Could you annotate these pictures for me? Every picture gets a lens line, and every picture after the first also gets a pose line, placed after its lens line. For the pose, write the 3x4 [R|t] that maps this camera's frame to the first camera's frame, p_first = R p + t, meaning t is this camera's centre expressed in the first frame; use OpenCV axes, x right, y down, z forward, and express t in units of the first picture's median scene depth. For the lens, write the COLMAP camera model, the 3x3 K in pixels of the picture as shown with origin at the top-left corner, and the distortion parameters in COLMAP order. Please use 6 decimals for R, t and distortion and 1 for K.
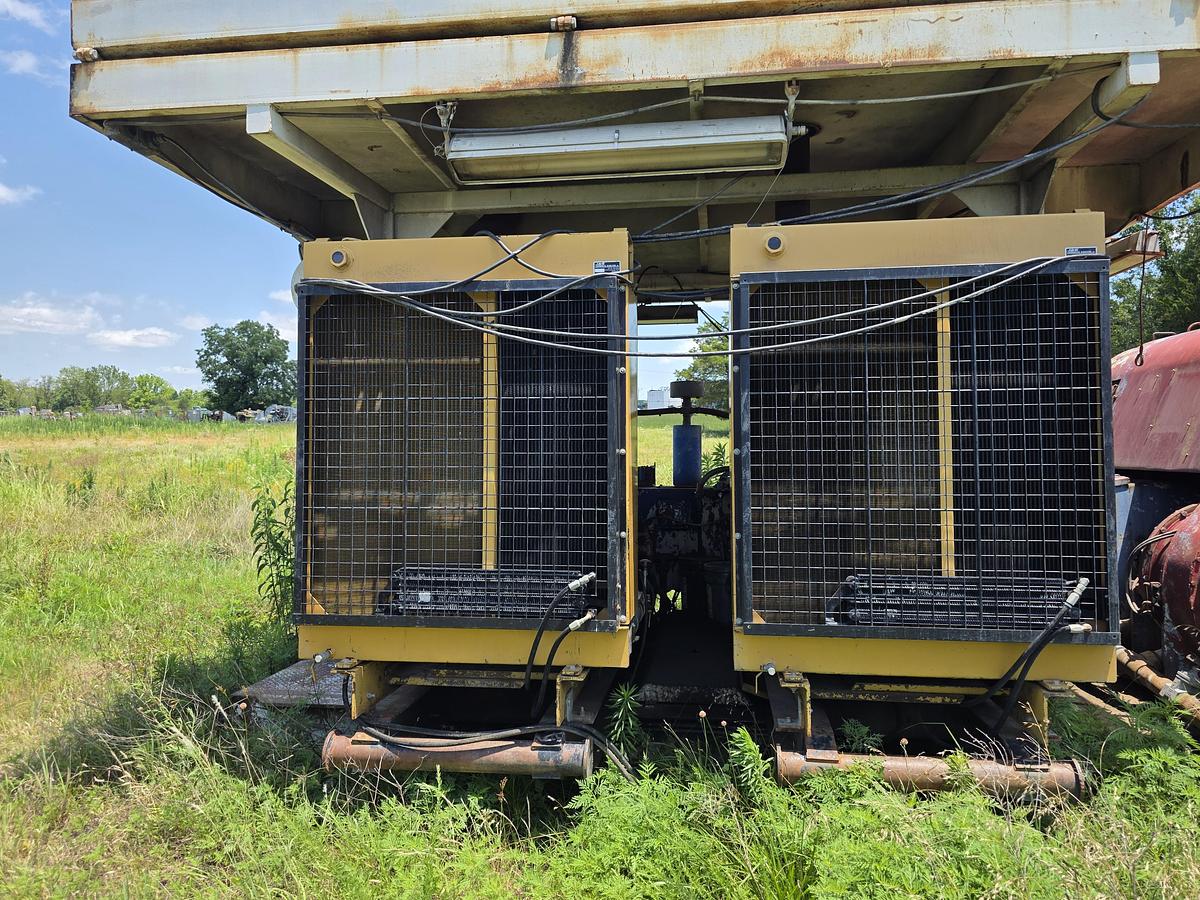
lens RADIAL K [[810.7, 0, 603.7], [0, 810.7, 427.9], [0, 0, 1]] dist [0.061065, -0.063466]
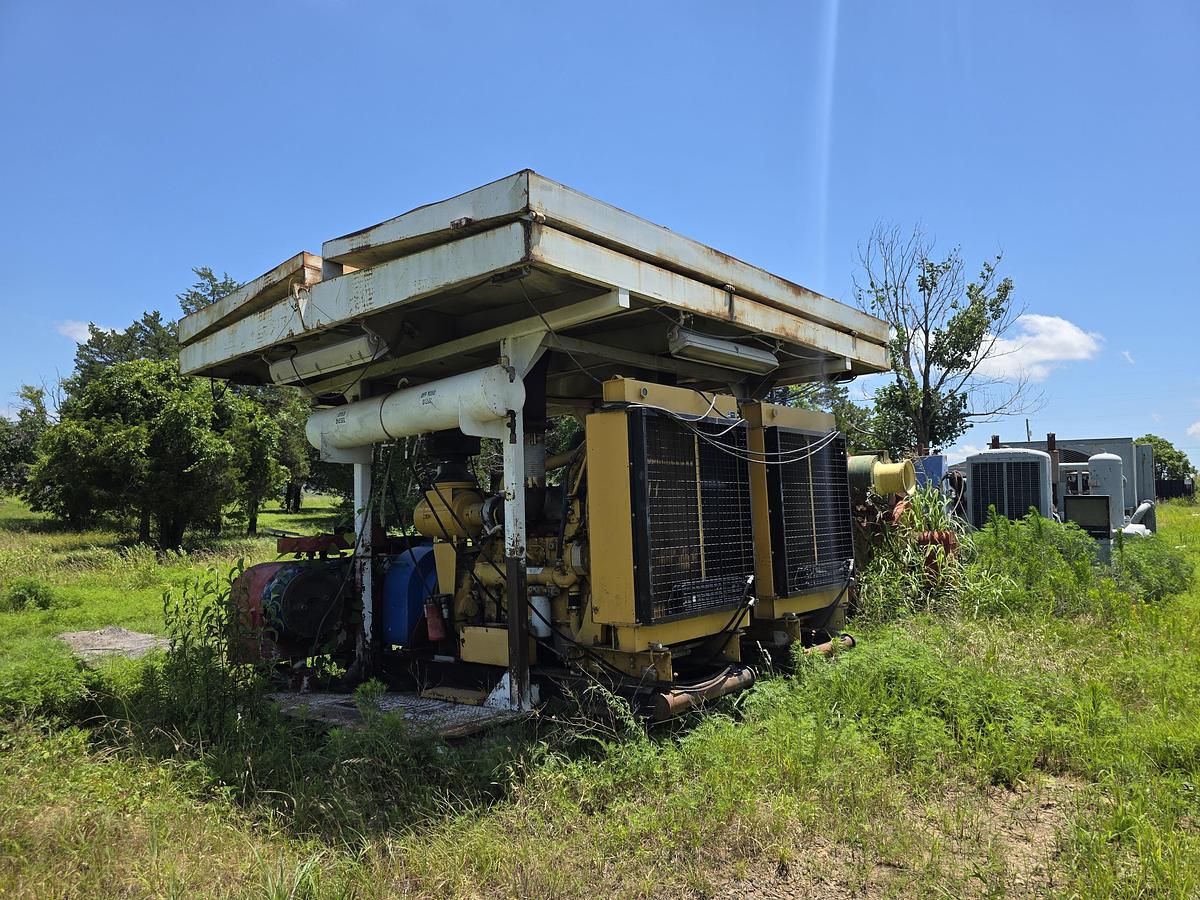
lens RADIAL K [[802.5, 0, 616.3], [0, 802.5, 431.4], [0, 0, 1]] dist [0.062529, -0.066950]
pose [[0.539829, 0.075188, 0.838410, -1.749626], [0.004308, 0.995743, -0.092071, 0.013793], [-0.841763, 0.053314, 0.537208, 0.223105]]
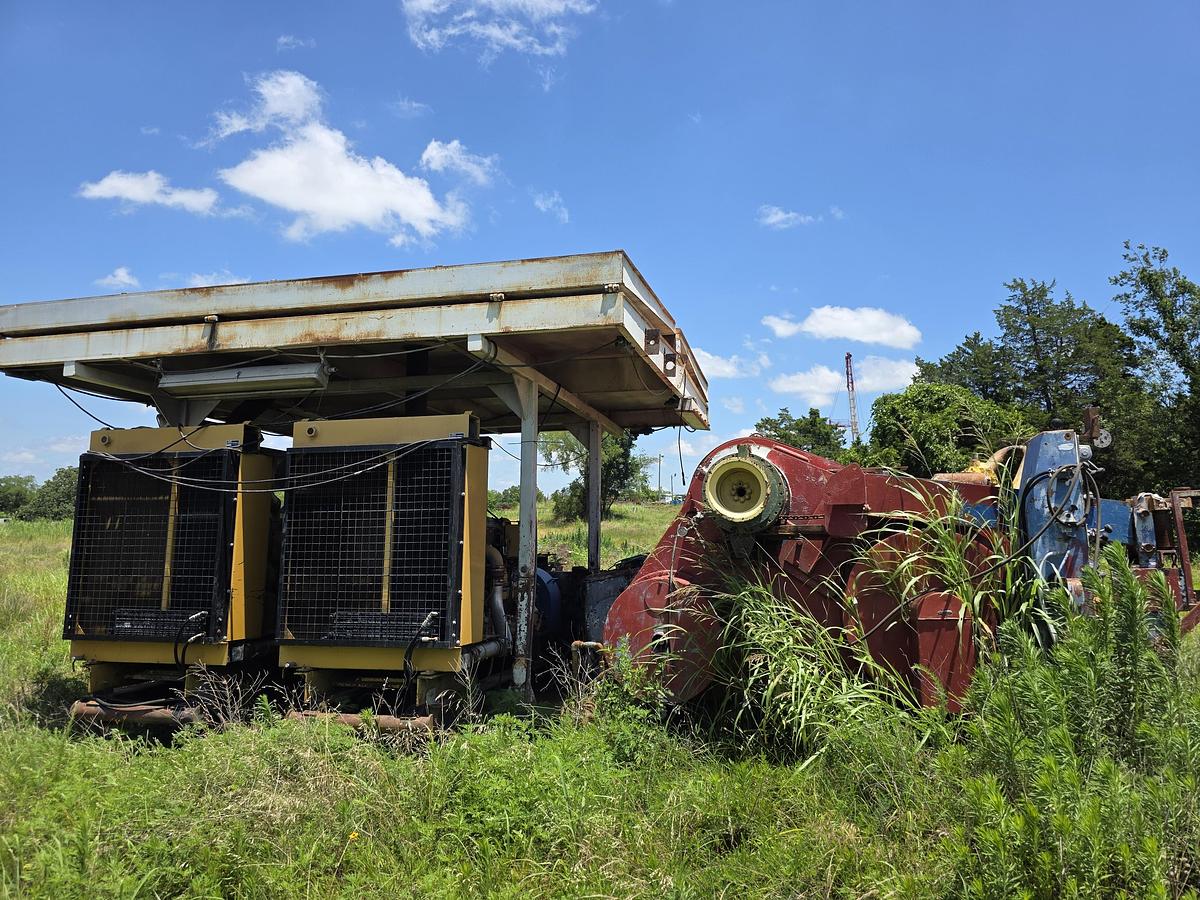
lens RADIAL K [[802.5, 0, 616.3], [0, 802.5, 431.4], [0, 0, 1]] dist [0.062529, -0.066950]
pose [[0.993206, -0.016617, -0.115180, 1.110857], [0.003753, 0.993812, -0.111015, -0.018003], [0.116312, 0.109829, 0.987122, -0.738304]]
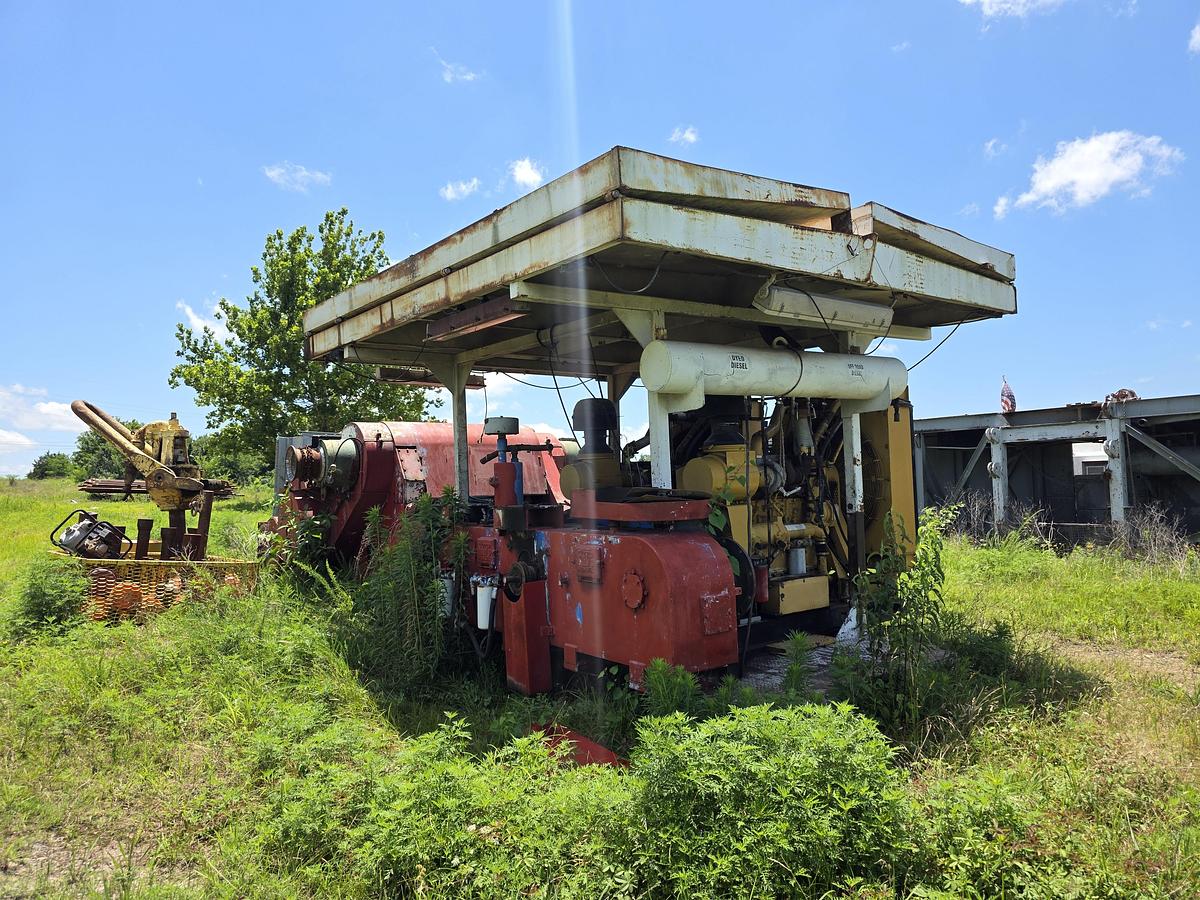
lens RADIAL K [[810.7, 0, 603.7], [0, 810.7, 427.9], [0, 0, 1]] dist [0.061065, -0.063466]
pose [[-0.707766, 0.070945, 0.702876, -1.453347], [0.012448, 0.996043, -0.088001, 0.085380], [-0.706337, -0.053535, -0.705848, 3.358209]]
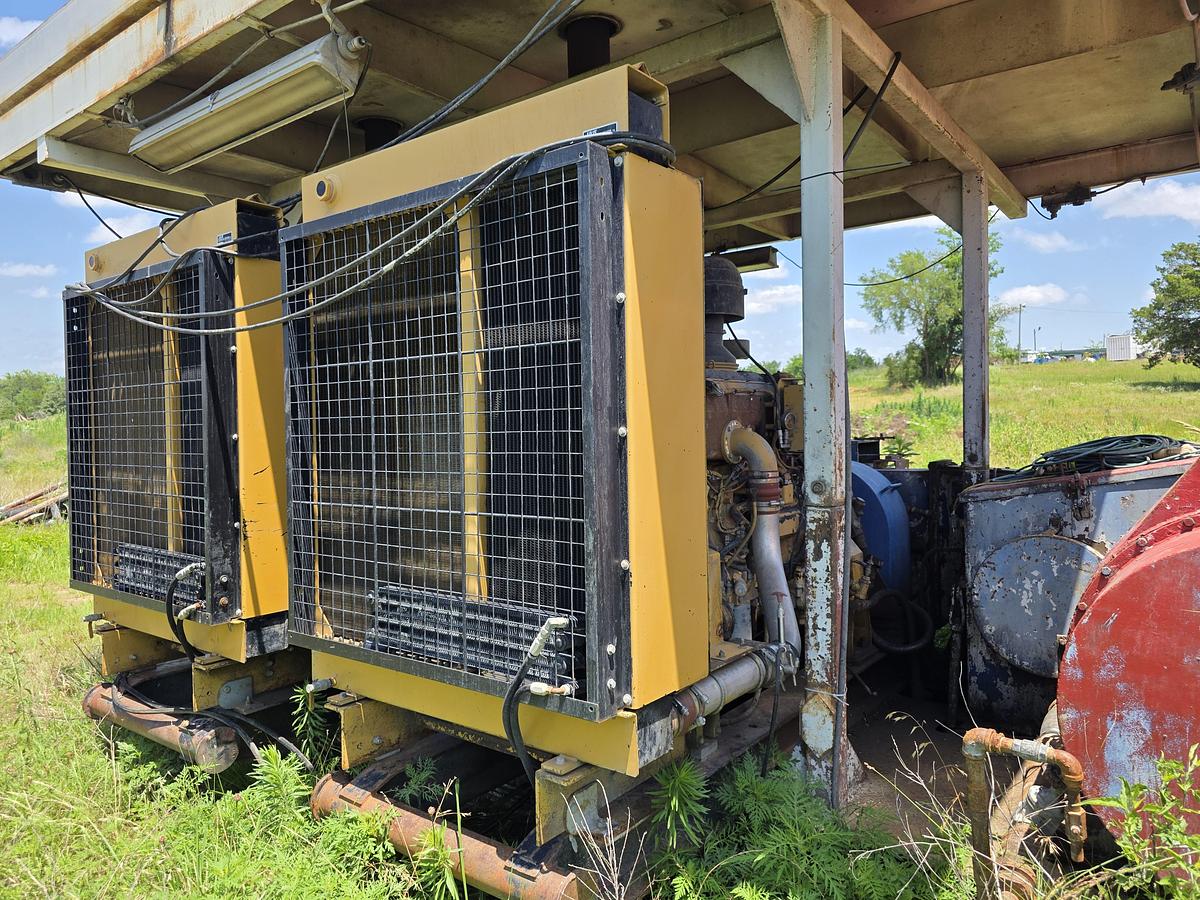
lens RADIAL K [[810.7, 0, 603.7], [0, 810.7, 427.9], [0, 0, 1]] dist [0.061065, -0.063466]
pose [[0.863528, -0.012715, -0.504140, 0.882480], [0.035329, 0.998751, 0.035324, 0.001025], [0.503061, -0.048314, 0.862899, 0.401544]]
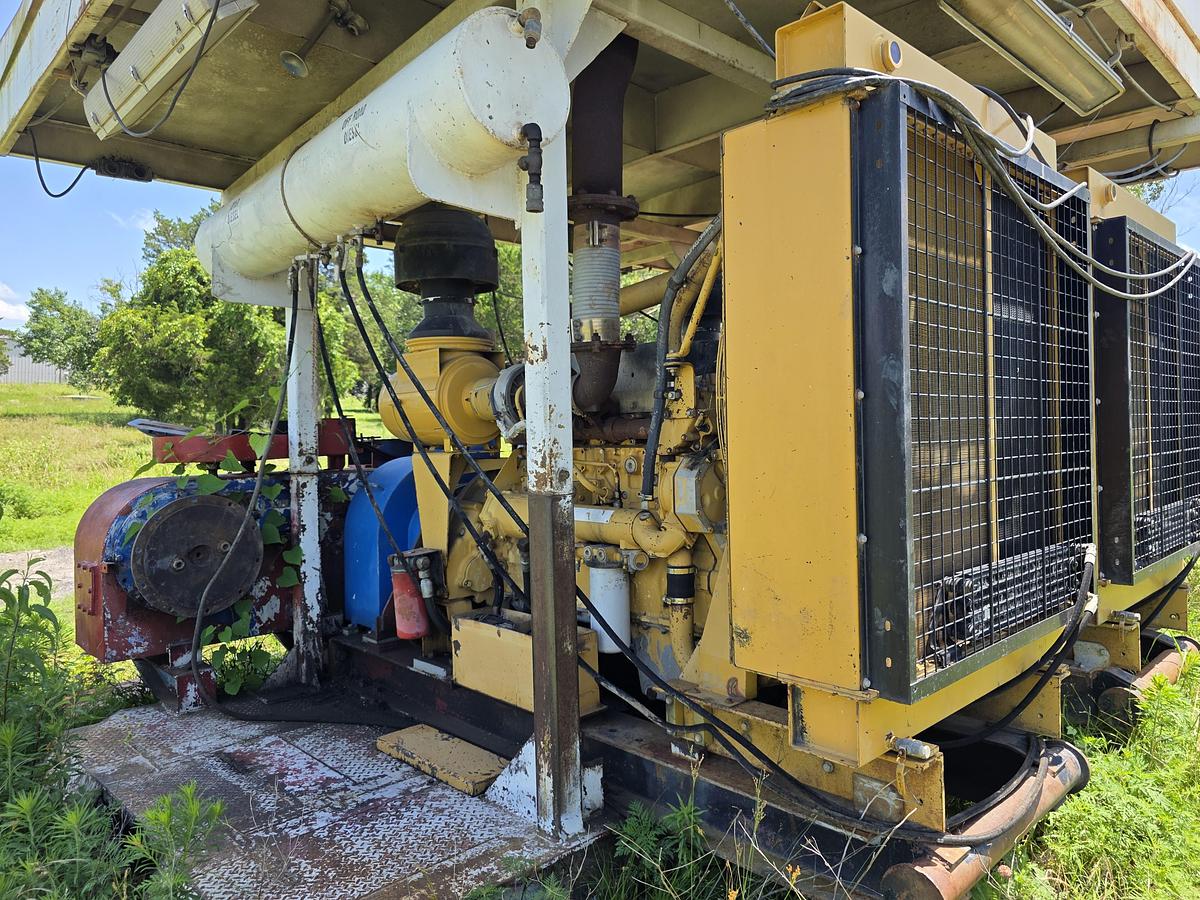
lens RADIAL K [[810.7, 0, 603.7], [0, 810.7, 427.9], [0, 0, 1]] dist [0.061065, -0.063466]
pose [[0.634479, -0.007991, 0.772899, -0.951822], [-0.012025, 0.999724, 0.020207, 0.046480], [-0.772847, -0.022115, 0.634207, 0.827197]]
